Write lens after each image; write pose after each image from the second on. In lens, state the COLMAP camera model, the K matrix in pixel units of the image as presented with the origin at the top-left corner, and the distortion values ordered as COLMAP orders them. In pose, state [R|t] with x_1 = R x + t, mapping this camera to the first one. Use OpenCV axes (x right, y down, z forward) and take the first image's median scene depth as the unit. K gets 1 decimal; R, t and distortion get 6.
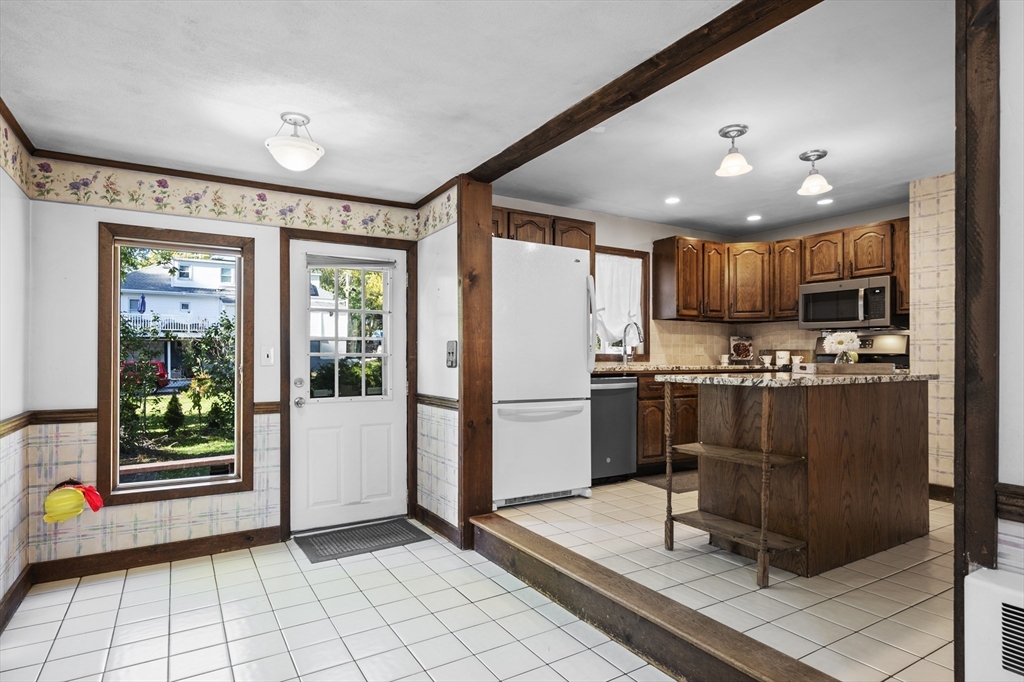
lens RADIAL K [[555.4, 0, 509.0], [0, 555.4, 355.1], [0, 0, 1]] dist [0.002119, -0.000734]
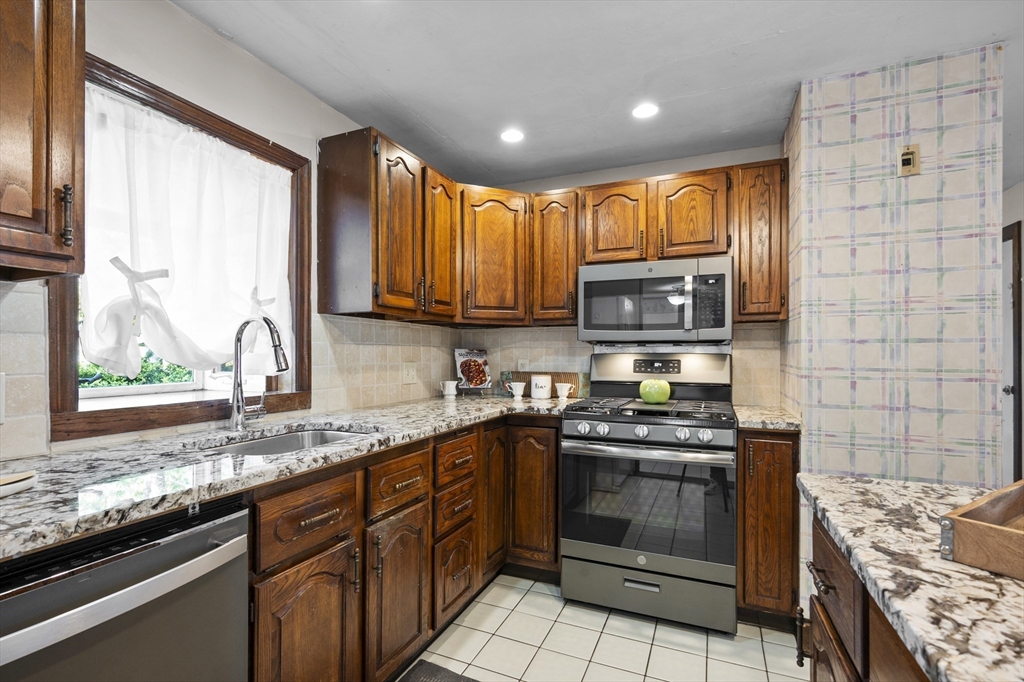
lens RADIAL K [[467.6, 0, 512.2], [0, 467.6, 353.4], [0, 0, 1]] dist [-0.000073, -0.000123]
pose [[0.810928, -0.000550, 0.585145, 0.174254], [-0.000906, 0.999997, 0.002196, -0.034413], [-0.585145, -0.002311, 0.810925, 0.637315]]
